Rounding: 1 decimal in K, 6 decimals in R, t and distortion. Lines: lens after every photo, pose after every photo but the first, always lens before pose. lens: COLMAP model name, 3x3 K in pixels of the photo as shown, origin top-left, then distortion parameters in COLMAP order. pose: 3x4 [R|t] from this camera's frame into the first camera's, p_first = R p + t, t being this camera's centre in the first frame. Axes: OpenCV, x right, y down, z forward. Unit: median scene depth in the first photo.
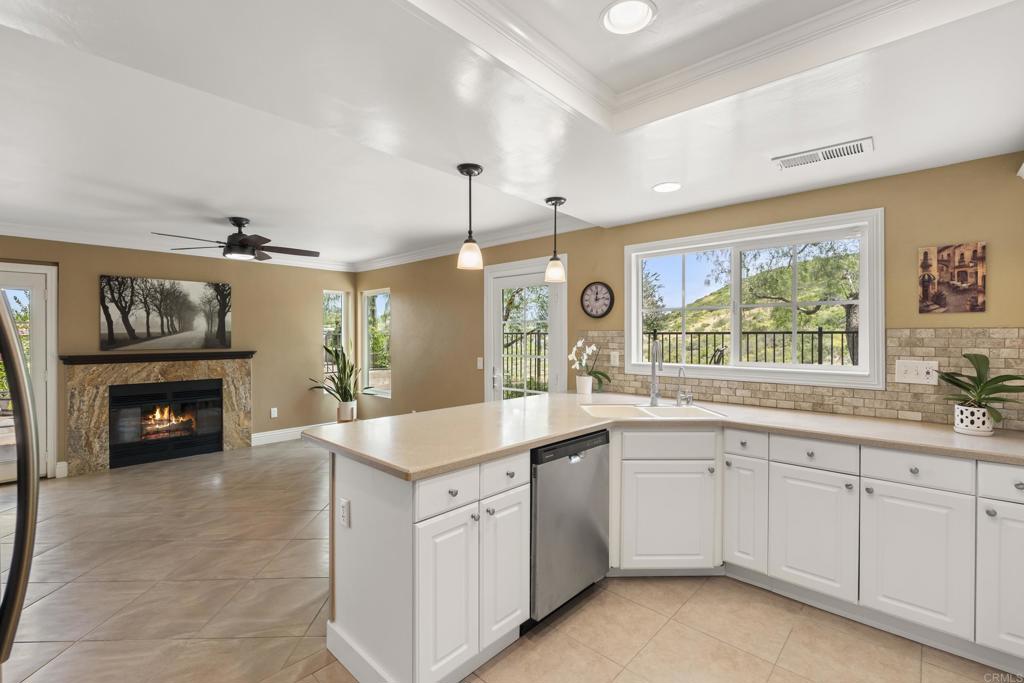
lens RADIAL K [[449.2, 0, 513.8], [0, 449.2, 335.6], [0, 0, 1]] dist [-0.004418, 0.000109]
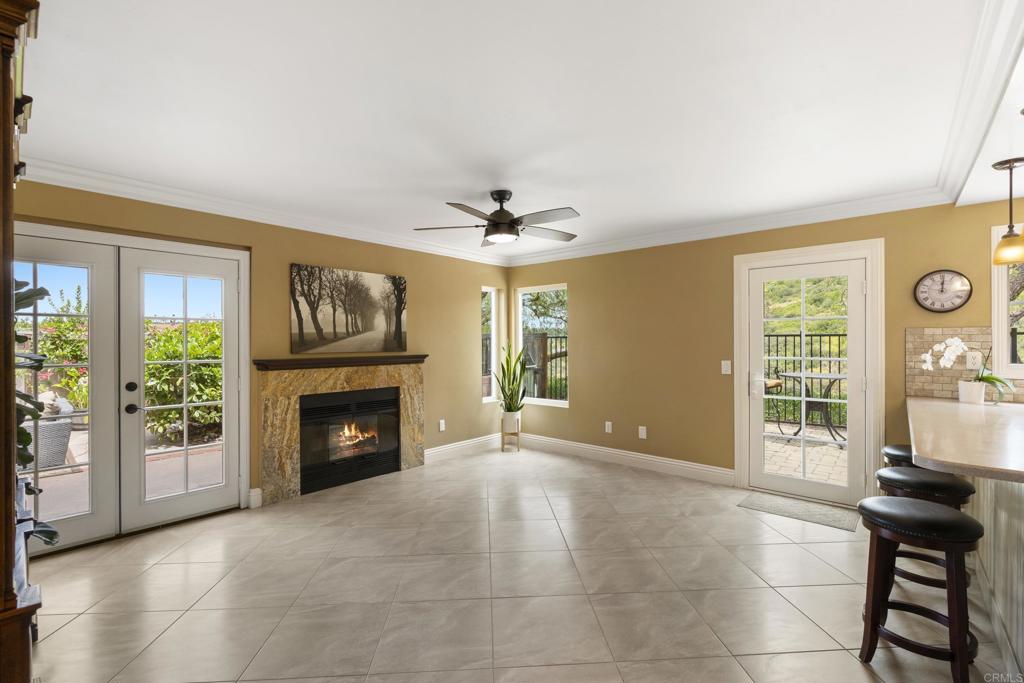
lens RADIAL K [[450.6, 0, 512.0], [0, 450.6, 341.5], [0, 0, 1]] dist [-0.003398, -0.000396]
pose [[0.999467, -0.001707, 0.032604, -0.568832], [0.001743, 0.999998, -0.001090, 0.012959], [-0.032602, 0.001146, 0.999468, 0.155760]]
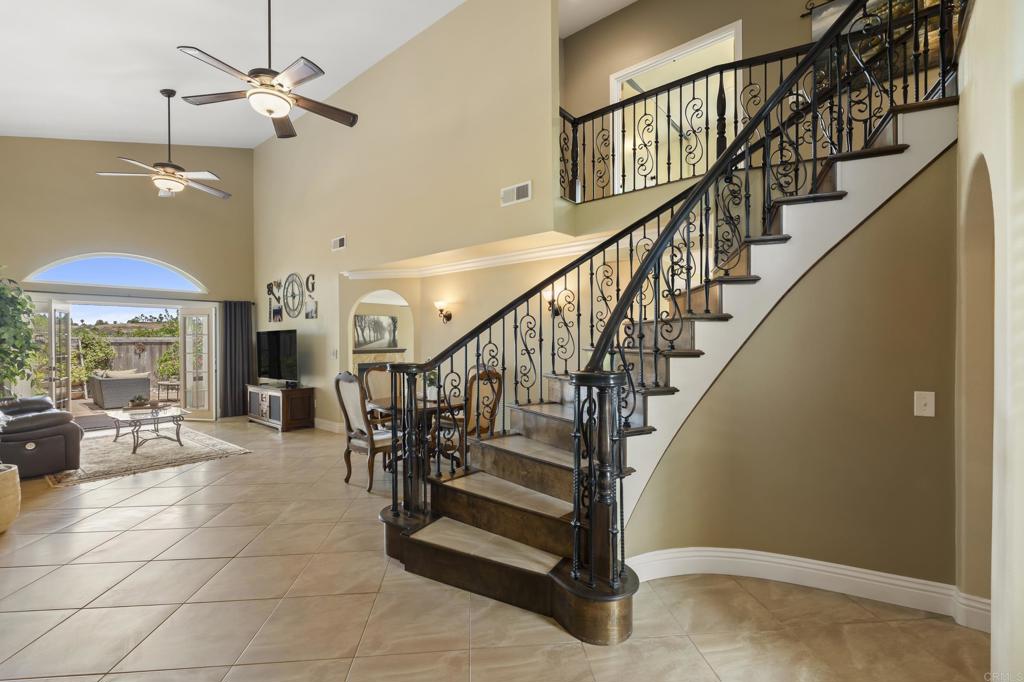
lens RADIAL K [[446.6, 0, 509.8], [0, 446.6, 342.3], [0, 0, 1]] dist [-0.000560, 0.000281]
pose [[0.998510, -0.003560, 0.054444, -0.276415], [0.003539, 0.999994, 0.000484, 0.005850], [-0.054446, -0.000291, 0.998517, -1.380322]]
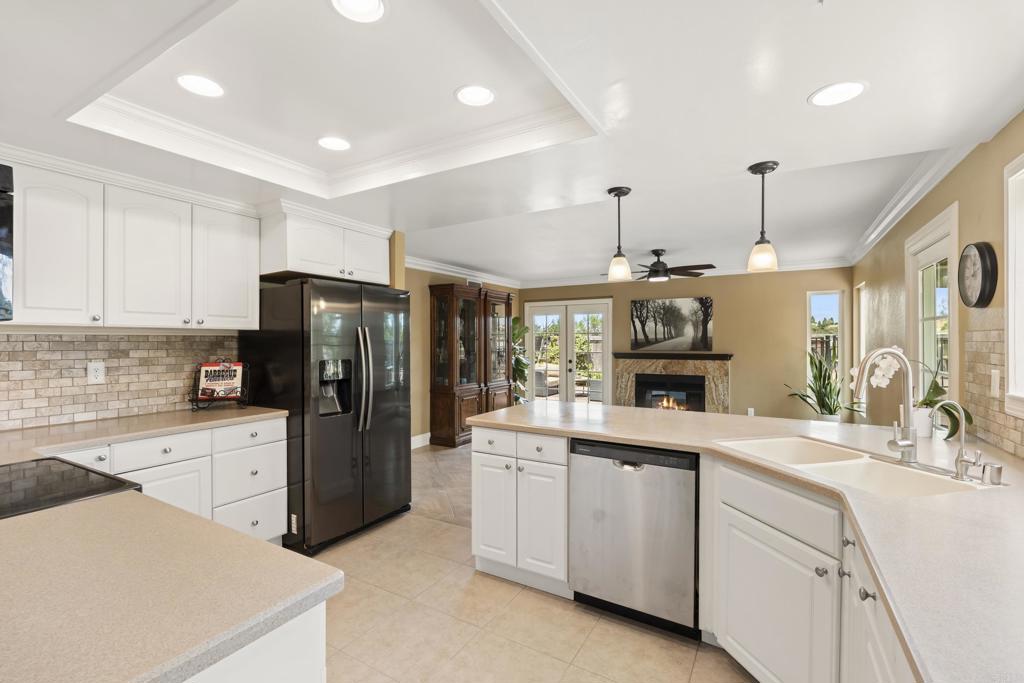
lens RADIAL K [[452.9, 0, 512.0], [0, 452.9, 341.5], [0, 0, 1]] dist [-0.000746, 0.000091]
pose [[0.220190, 0.002235, -0.975454, 0.525226], [-0.000647, 0.999997, 0.002145, 0.001131], [0.975457, 0.000159, 0.220191, 0.275382]]
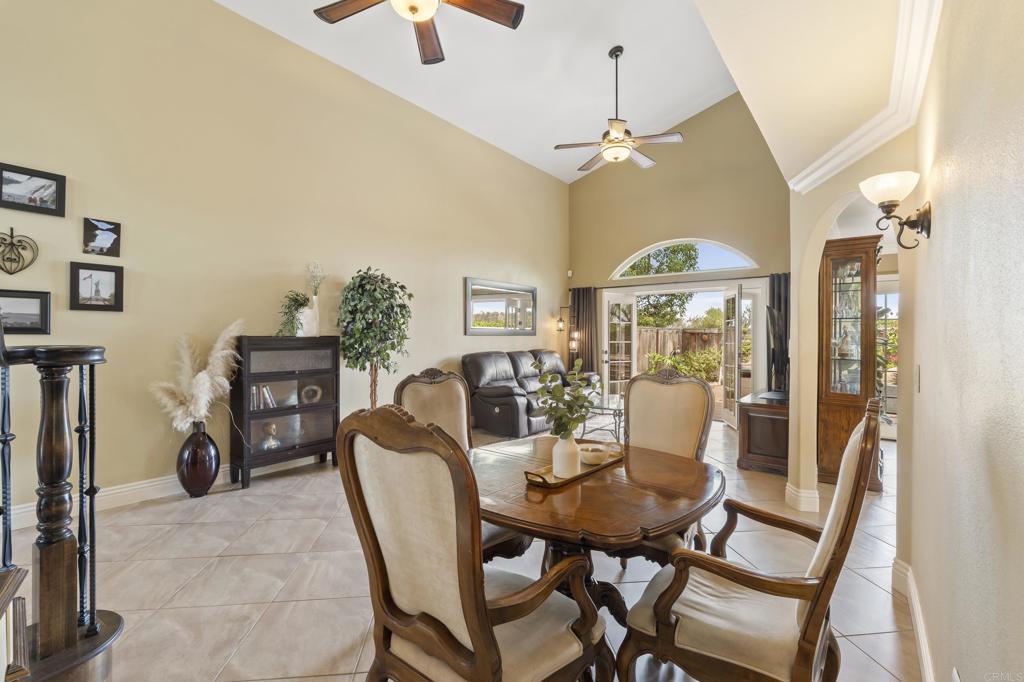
lens RADIAL K [[447.2, 0, 511.5], [0, 447.2, 340.8], [0, 0, 1]] dist [-0.003473, 0.000089]
pose [[0.078682, 0.011529, -0.996833, -0.033442], [-0.006698, 0.999917, 0.011036, 0.027114], [0.996877, 0.005808, 0.078753, -0.356245]]
